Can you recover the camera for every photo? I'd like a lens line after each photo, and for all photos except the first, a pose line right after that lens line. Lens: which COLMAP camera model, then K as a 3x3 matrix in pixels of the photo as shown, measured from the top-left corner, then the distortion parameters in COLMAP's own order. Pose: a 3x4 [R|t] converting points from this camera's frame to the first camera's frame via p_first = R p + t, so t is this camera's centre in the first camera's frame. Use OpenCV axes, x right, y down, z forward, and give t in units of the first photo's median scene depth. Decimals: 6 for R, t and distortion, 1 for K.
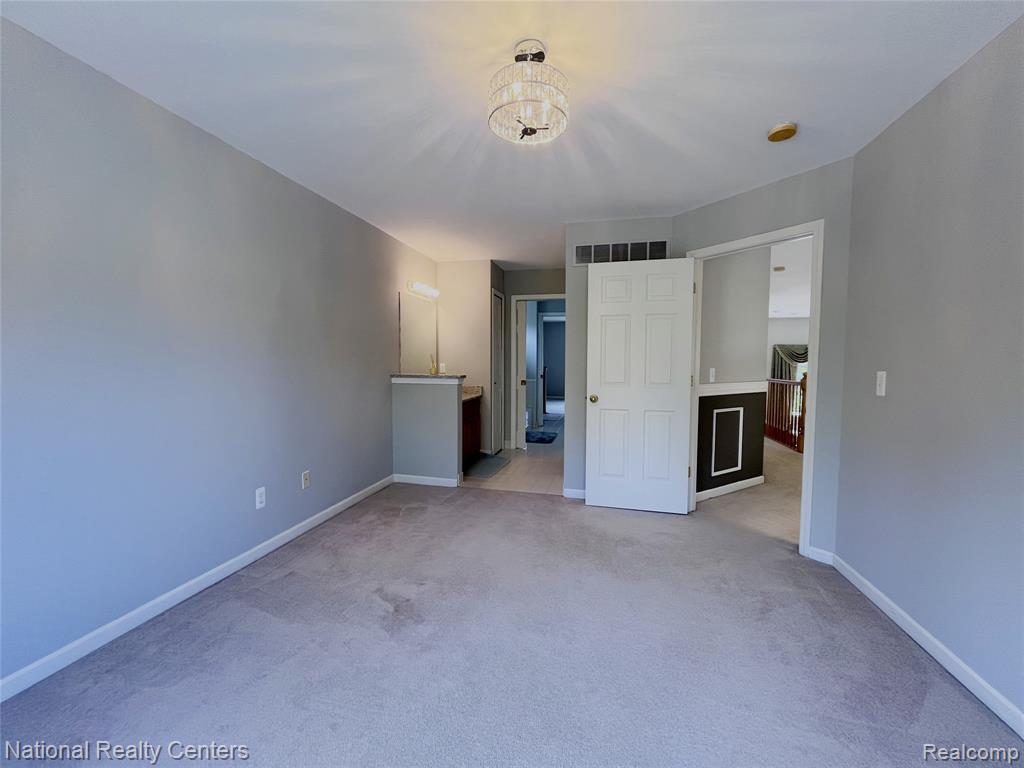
lens RADIAL K [[411.3, 0, 510.8], [0, 411.3, 384.7], [0, 0, 1]] dist [-0.003572, 0.000561]
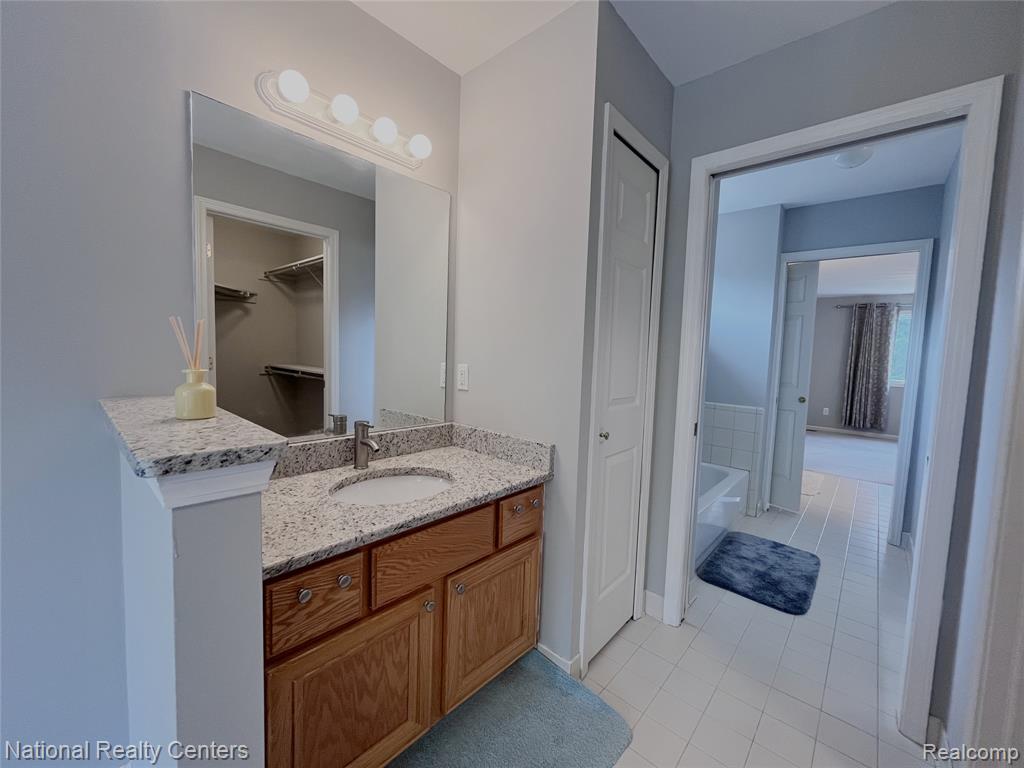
lens RADIAL K [[411.3, 0, 509.2], [0, 411.3, 376.4], [0, 0, 1]] dist [-0.003572, 0.000561]
pose [[0.880239, 0.061655, -0.470509, 0.040583], [-0.058160, 0.998065, 0.021978, -0.052000], [0.470954, 0.008019, 0.882122, 0.711815]]
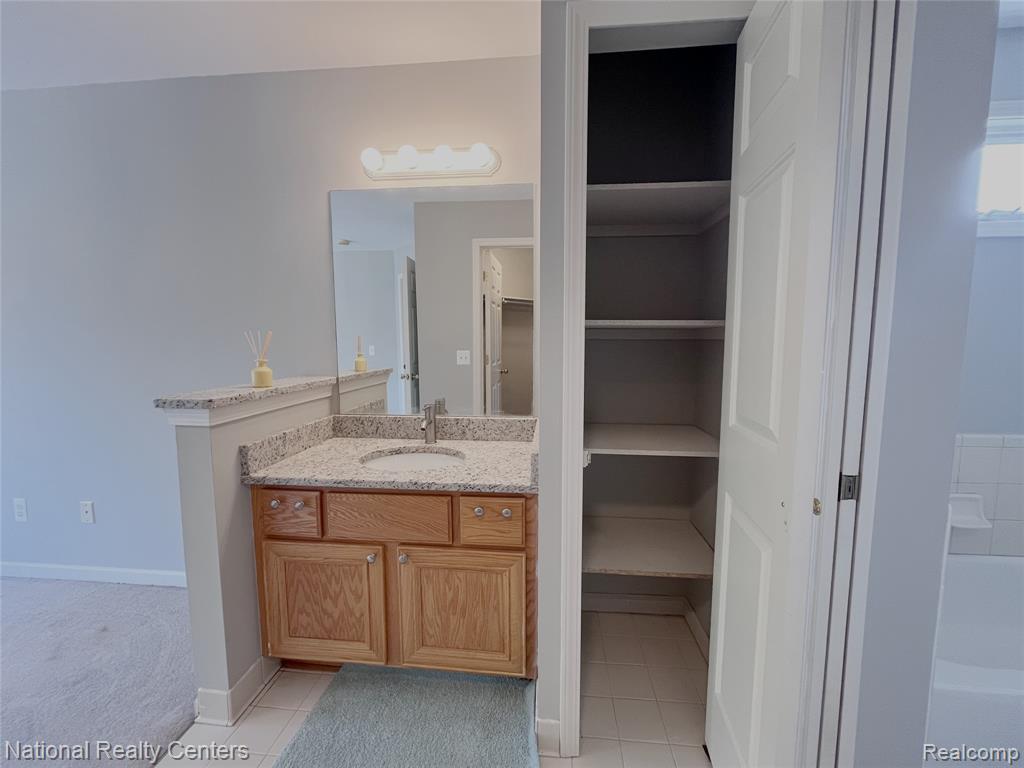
lens RADIAL K [[411.3, 0, 507.6], [0, 411.3, 380.6], [0, 0, 1]] dist [-0.003572, 0.000561]
pose [[0.144412, 0.095525, -0.984896, 0.173641], [-0.044906, 0.994937, 0.089915, -0.063518], [0.988498, 0.031243, 0.147971, 0.939345]]
